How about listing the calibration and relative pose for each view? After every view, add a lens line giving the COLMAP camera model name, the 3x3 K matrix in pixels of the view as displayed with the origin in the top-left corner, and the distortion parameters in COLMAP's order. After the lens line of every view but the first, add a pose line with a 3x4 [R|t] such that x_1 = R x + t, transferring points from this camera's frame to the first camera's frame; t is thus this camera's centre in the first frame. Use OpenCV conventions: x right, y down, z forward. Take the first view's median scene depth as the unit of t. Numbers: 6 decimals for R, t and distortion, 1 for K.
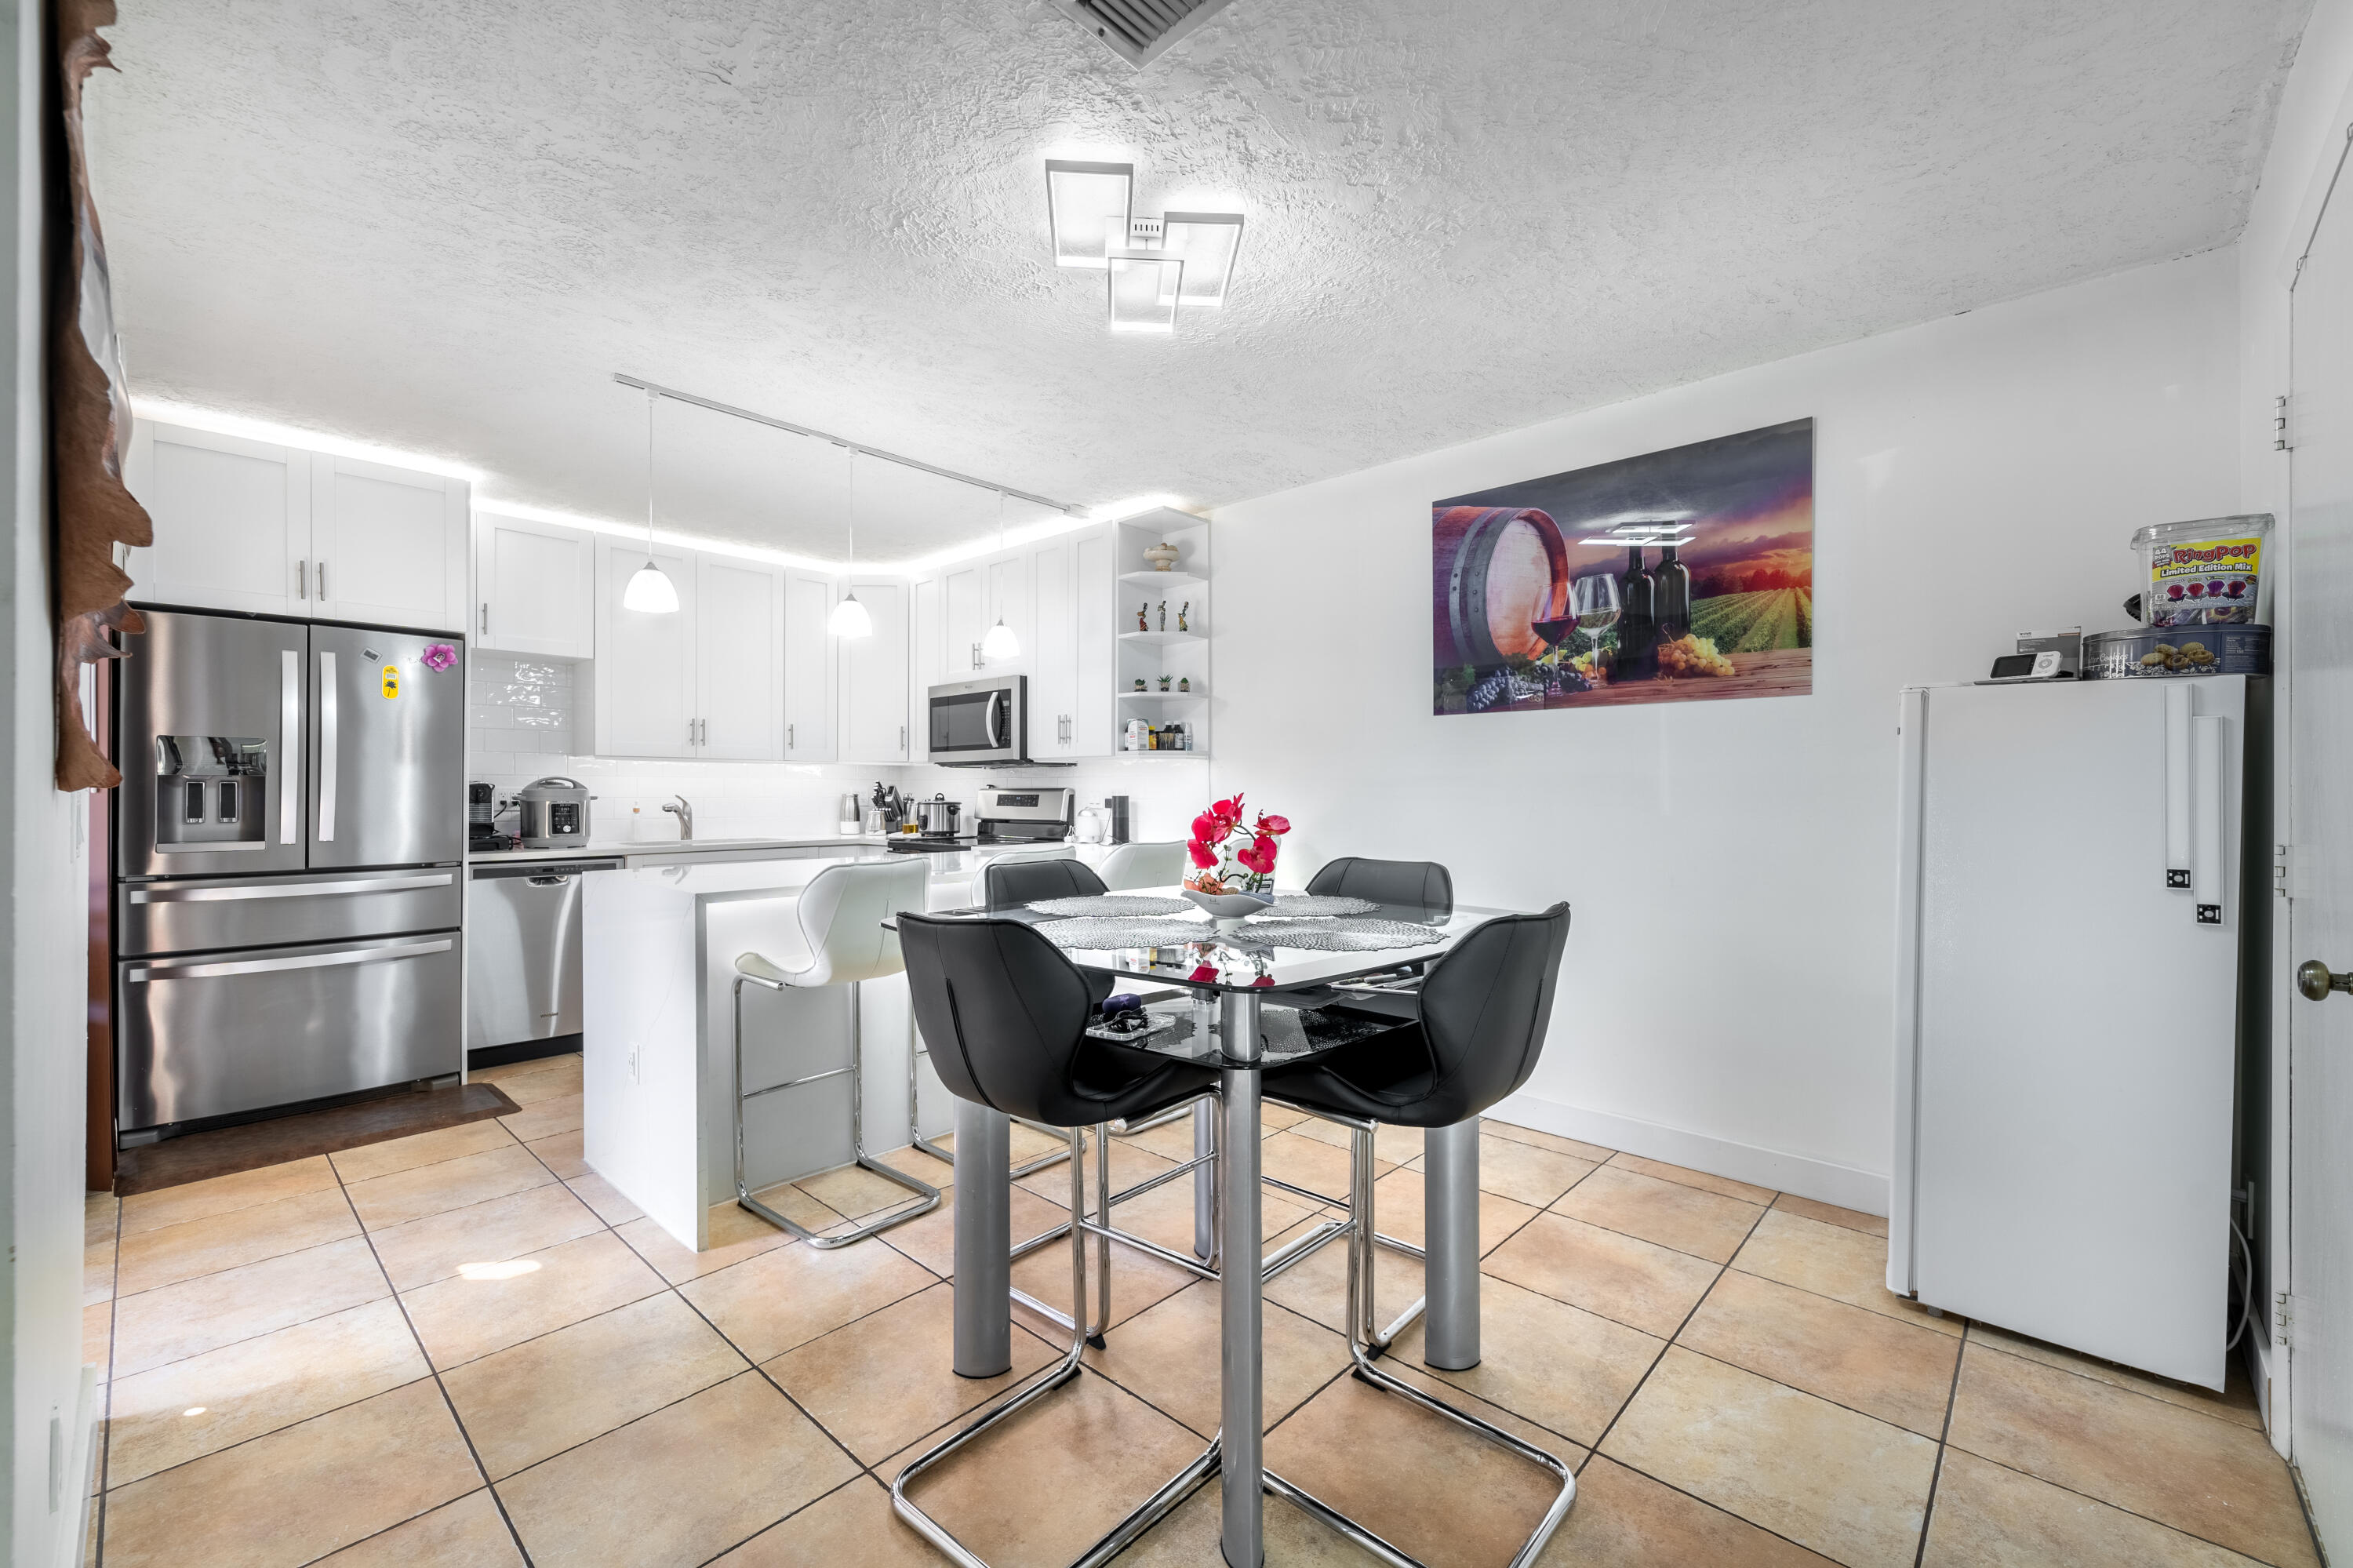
lens RADIAL K [[957.0, 0, 1173.5], [0, 957.0, 785.2], [0, 0, 1]] dist [0.002308, -0.000420]
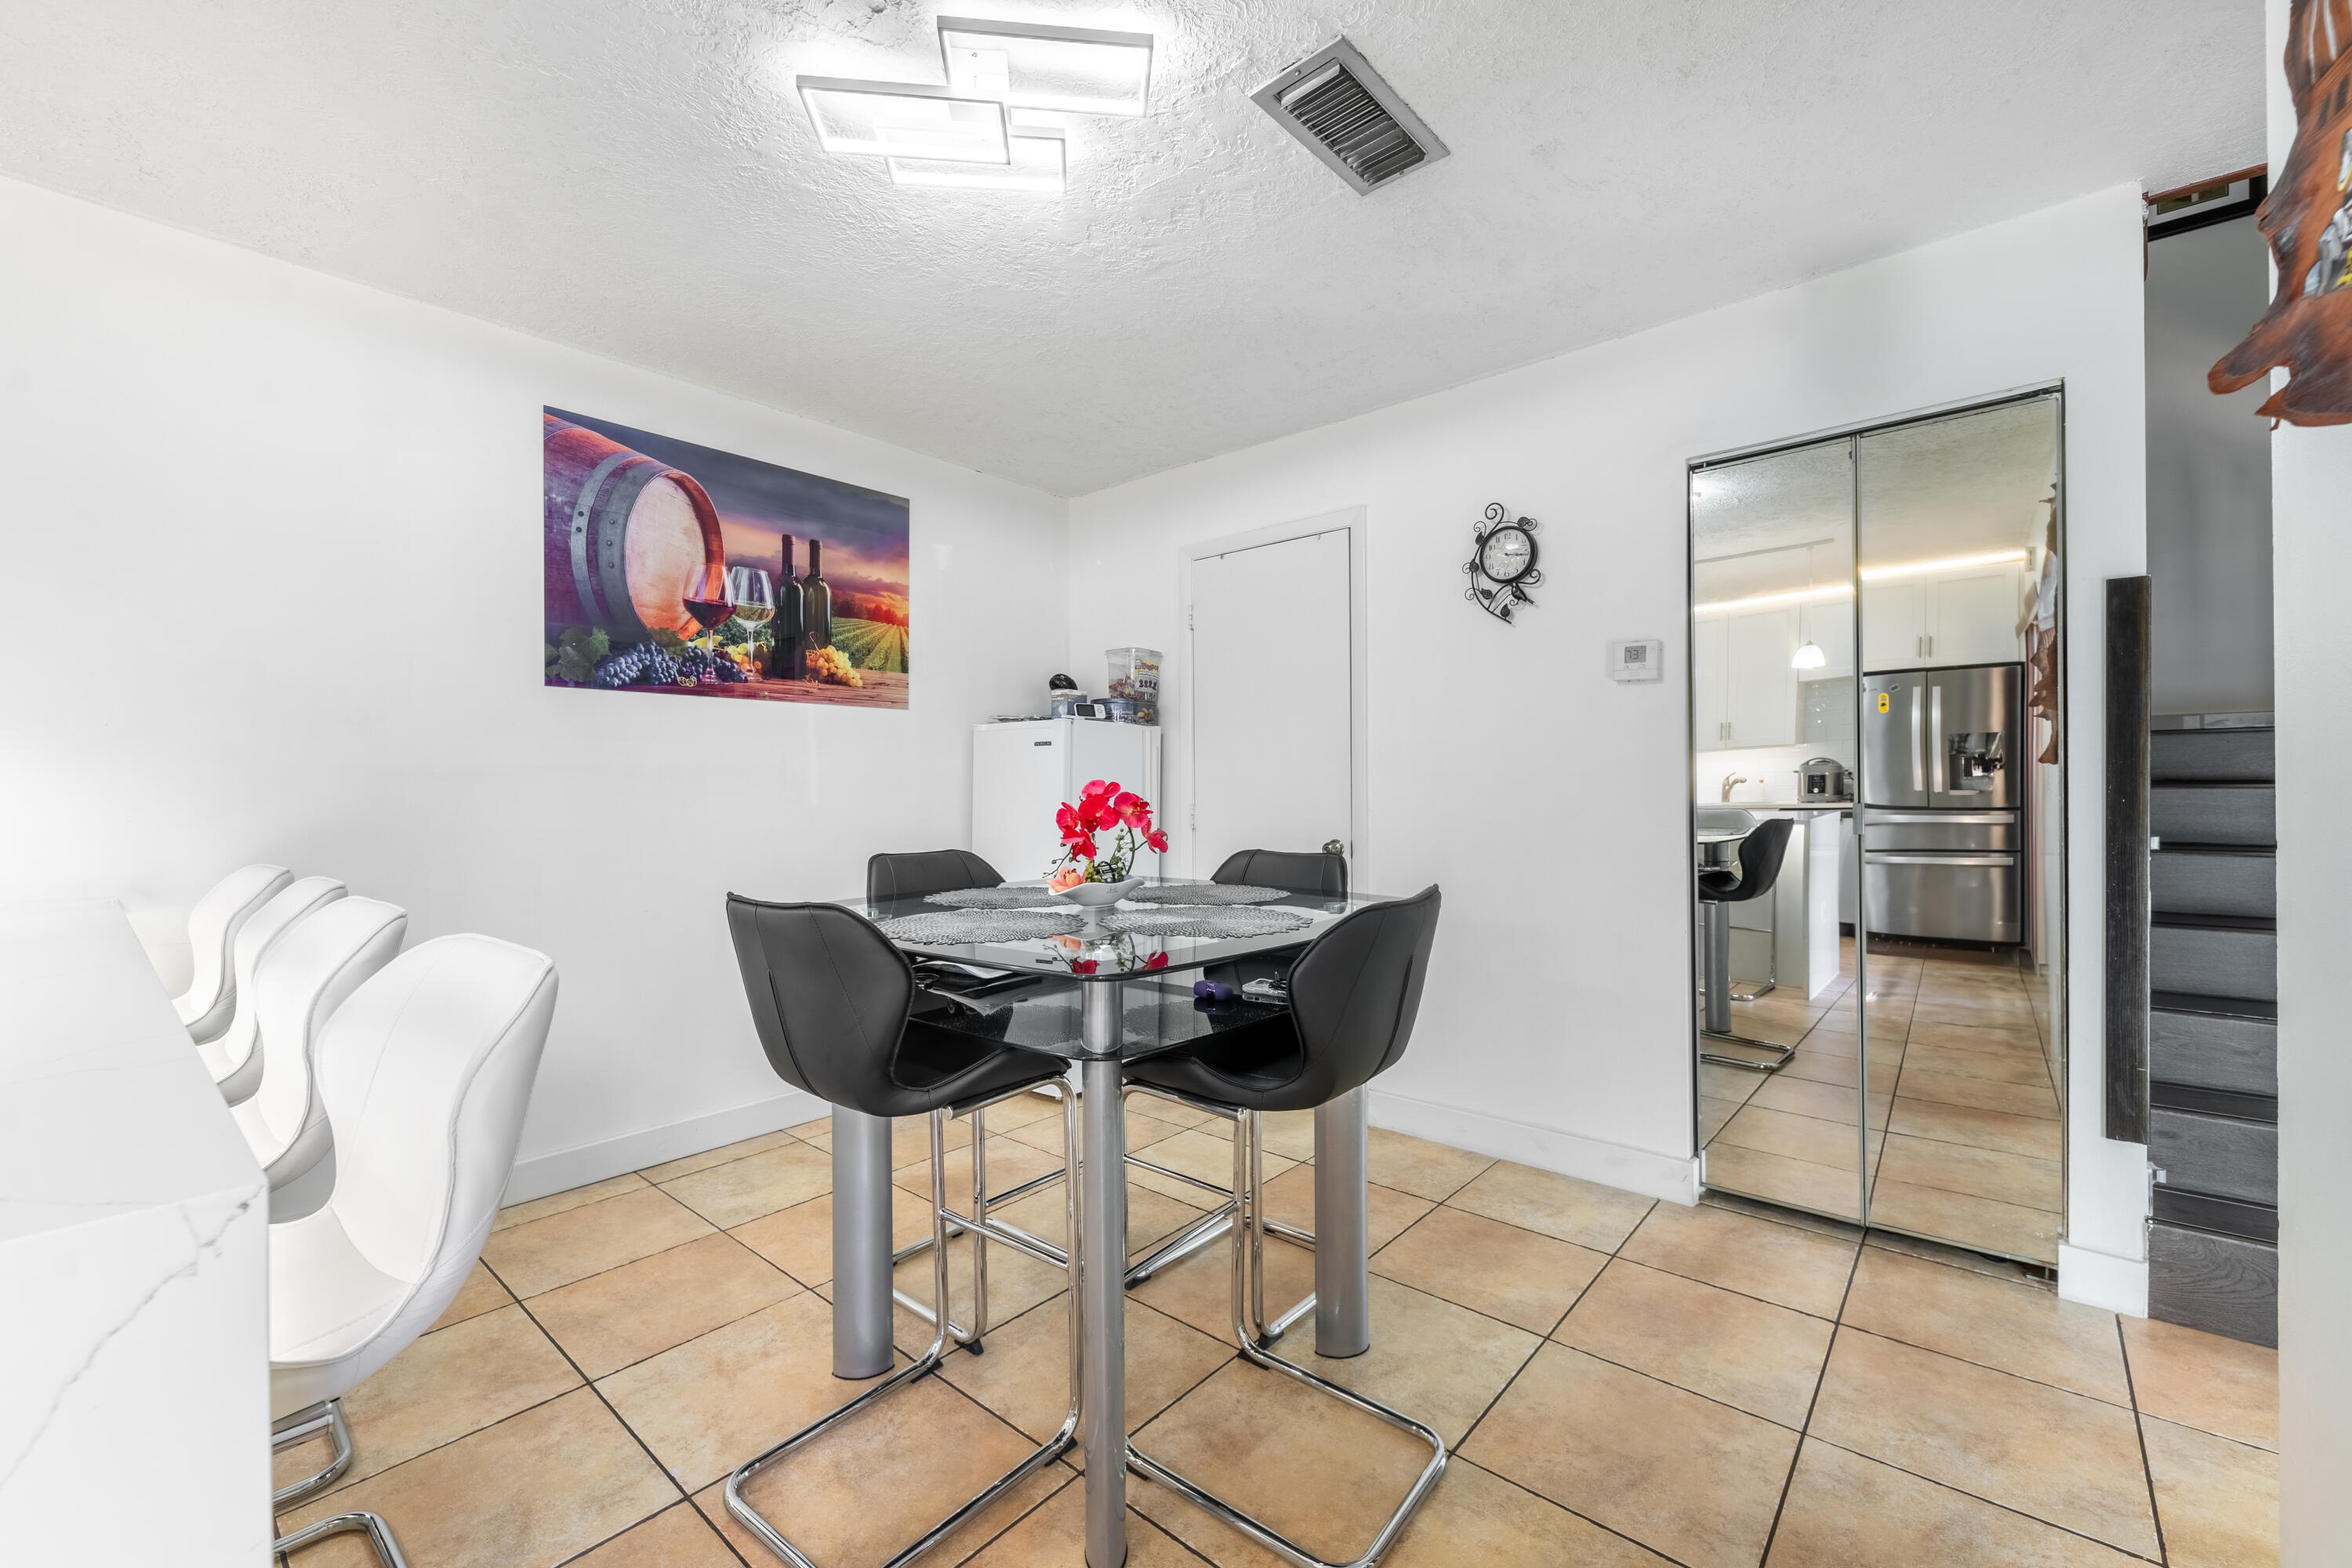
lens RADIAL K [[956.5, 0, 1181.5], [0, 956.5, 783.7], [0, 0, 1]] dist [0.002308, -0.000420]
pose [[-0.036705, 0.000426, 0.999326, -0.574404], [0.001803, 0.999998, -0.000361, 0.006994], [-0.999325, 0.001788, -0.036706, 0.587317]]
